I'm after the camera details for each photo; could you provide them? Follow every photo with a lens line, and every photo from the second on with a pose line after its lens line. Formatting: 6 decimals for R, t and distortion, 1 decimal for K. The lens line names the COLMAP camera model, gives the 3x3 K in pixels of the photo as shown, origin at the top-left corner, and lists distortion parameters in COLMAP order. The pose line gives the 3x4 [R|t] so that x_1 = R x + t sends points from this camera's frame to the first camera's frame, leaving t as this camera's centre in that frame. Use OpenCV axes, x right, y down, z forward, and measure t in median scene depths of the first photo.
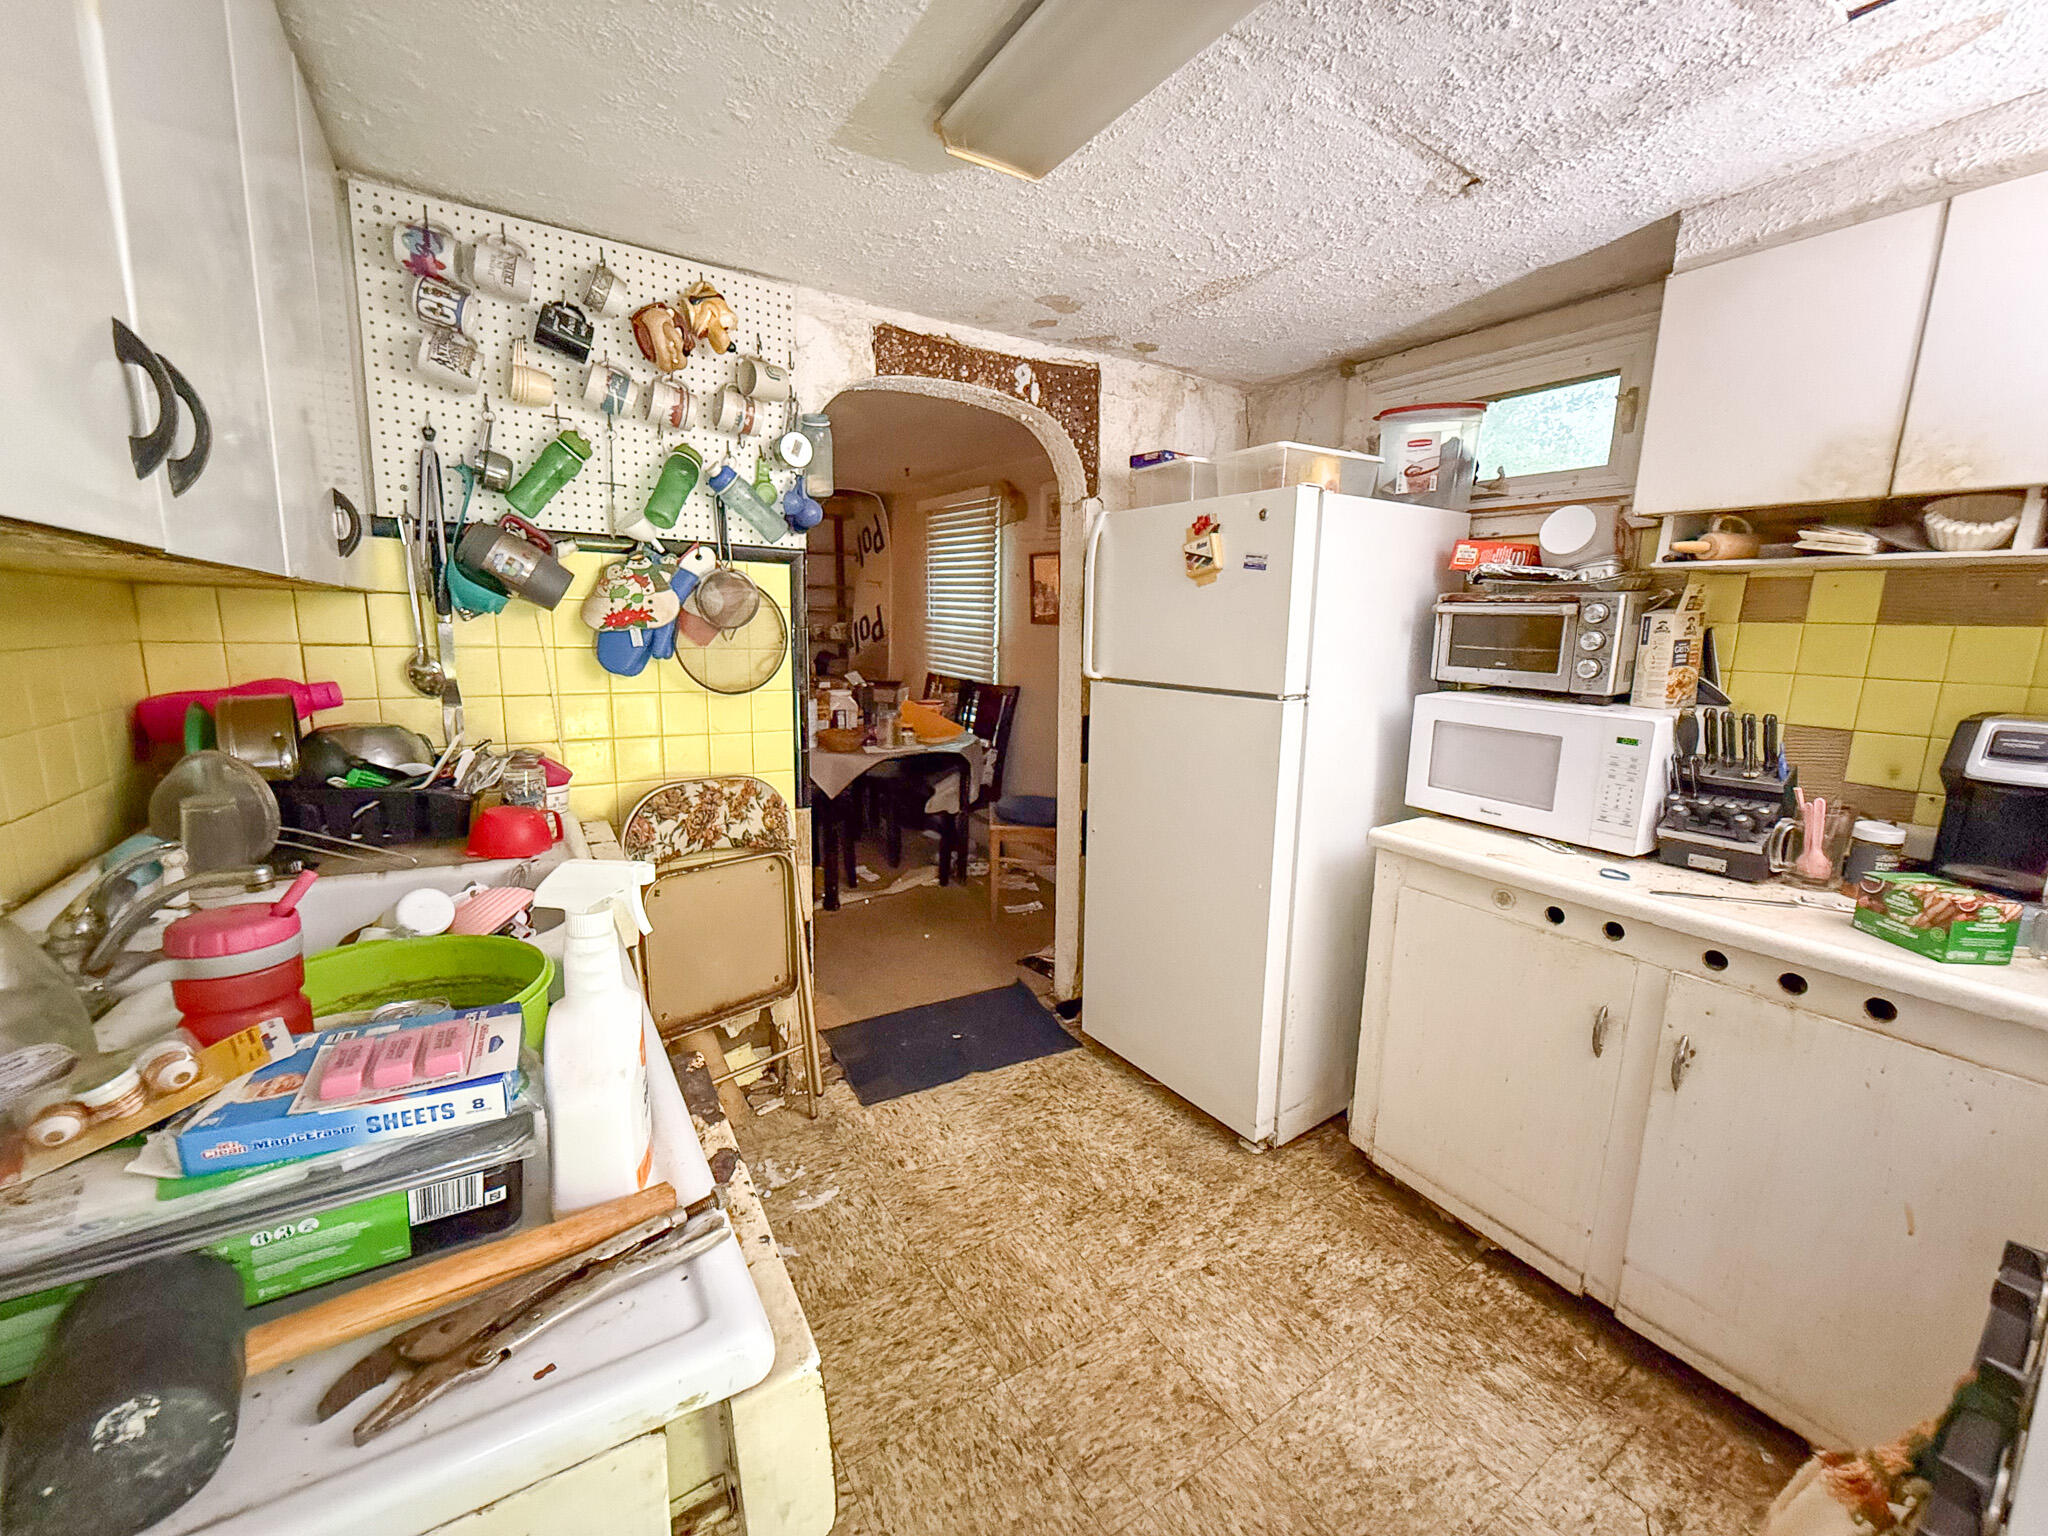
lens RADIAL K [[808.6, 0, 1024.0], [0, 808.6, 768.0], [0, 0, 1]] dist [0.000652, 0.000107]
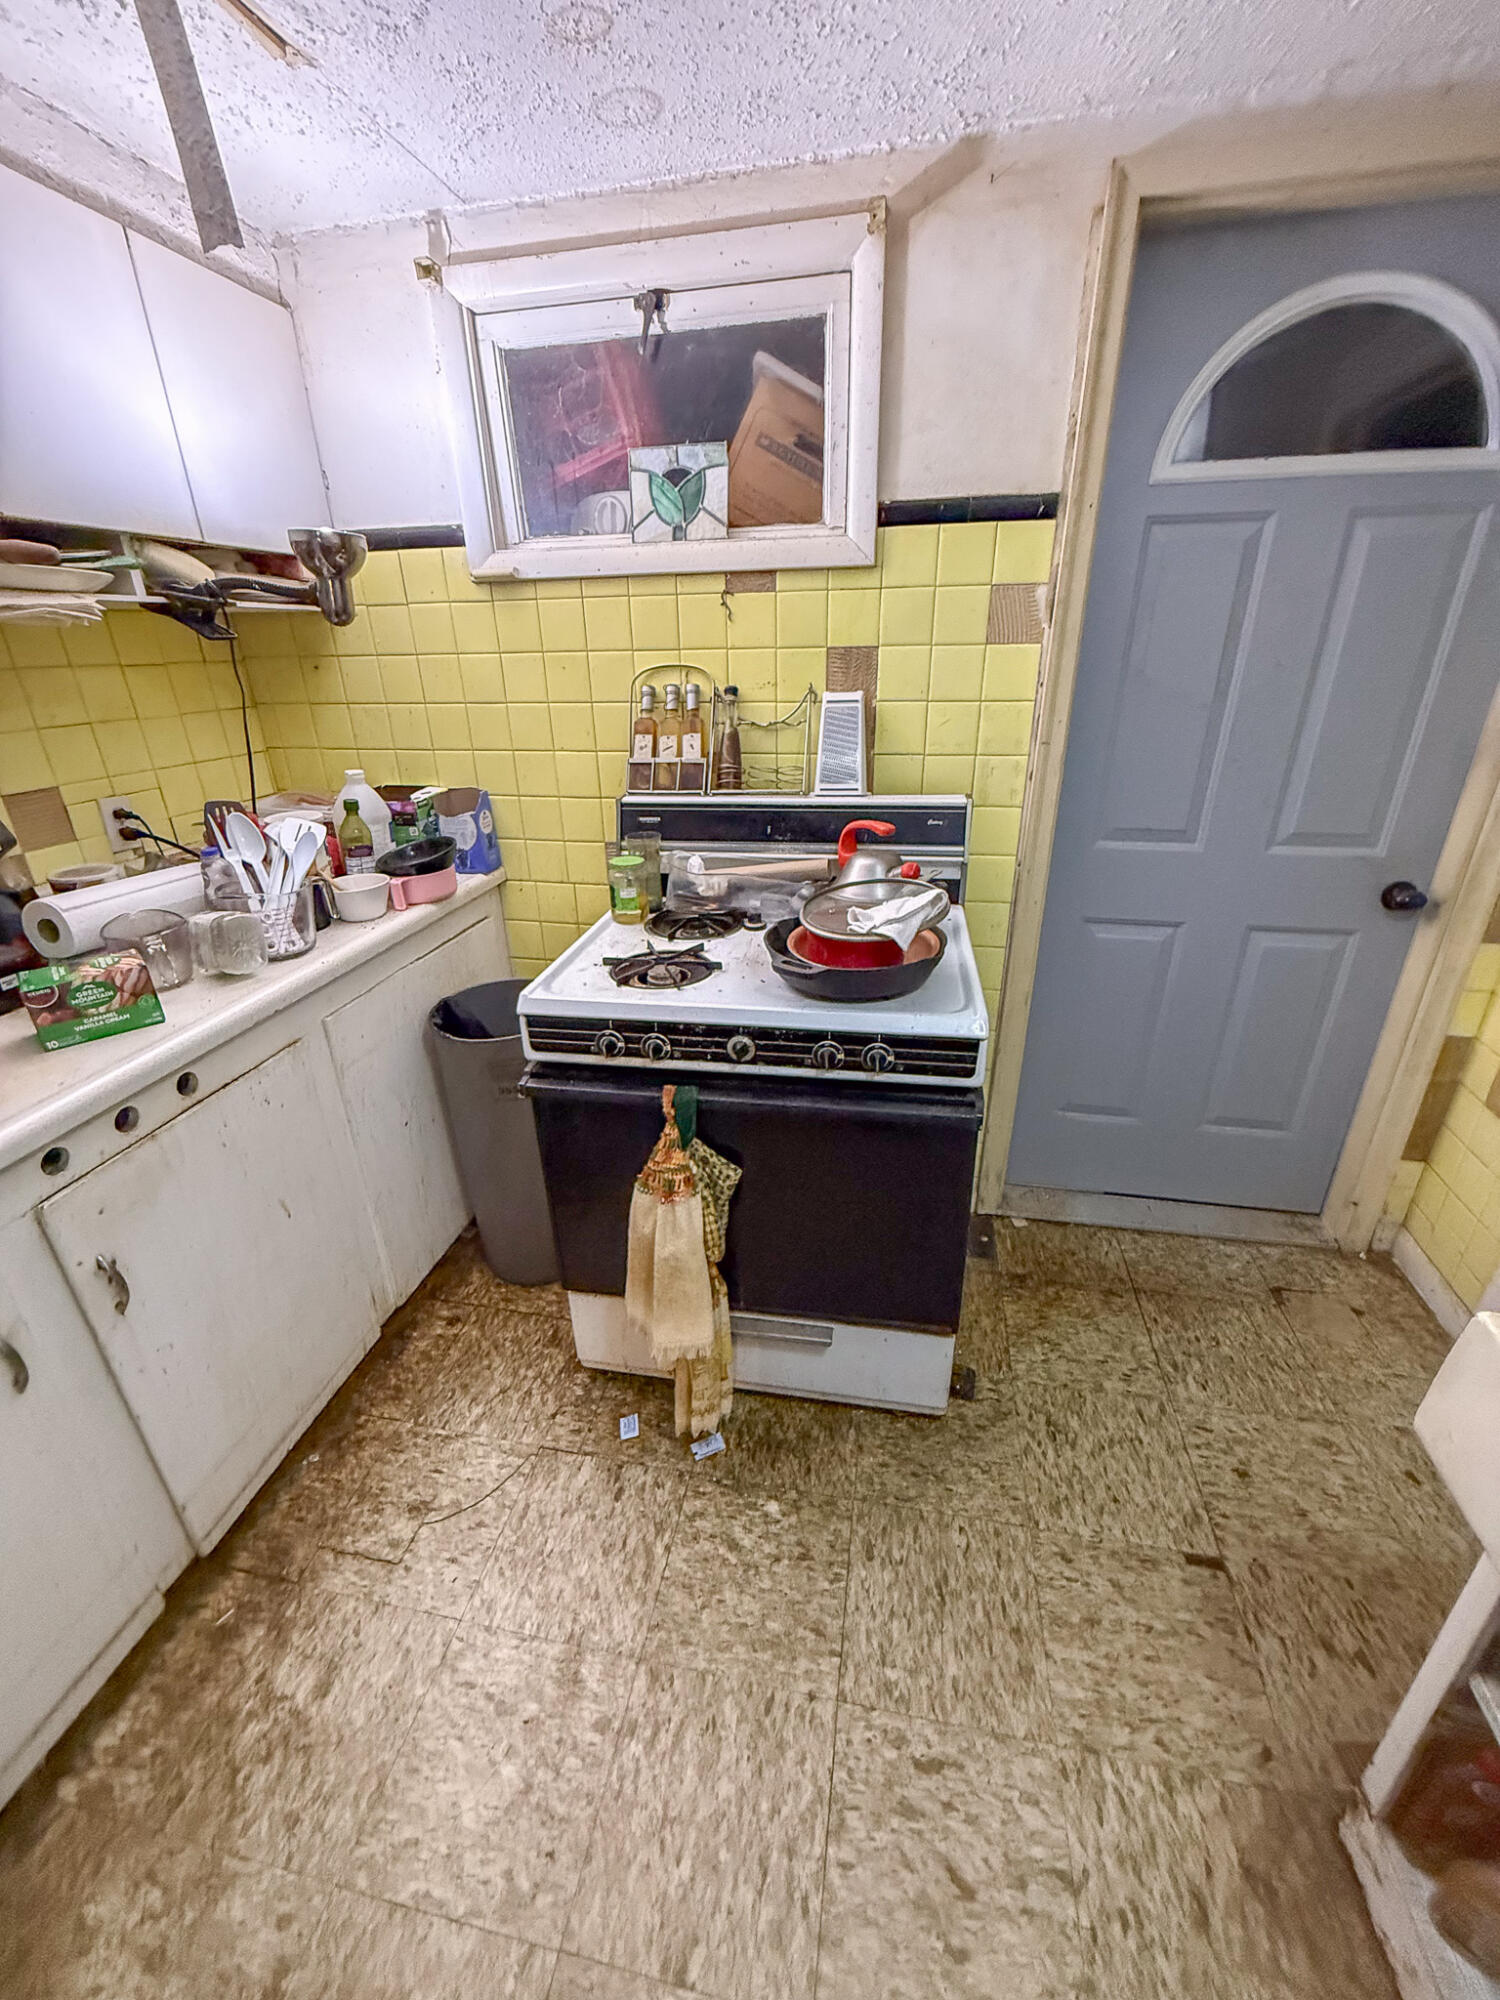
lens RADIAL K [[789.7, 0, 750.0], [0, 789.7, 1000.0], [0, 0, 1]] dist [0.000652, 0.000107]
pose [[-0.715832, -0.294972, 0.632911, -0.032128], [0.128784, 0.835076, 0.534849, -0.205808], [-0.686294, 0.464371, -0.559786, 0.937092]]
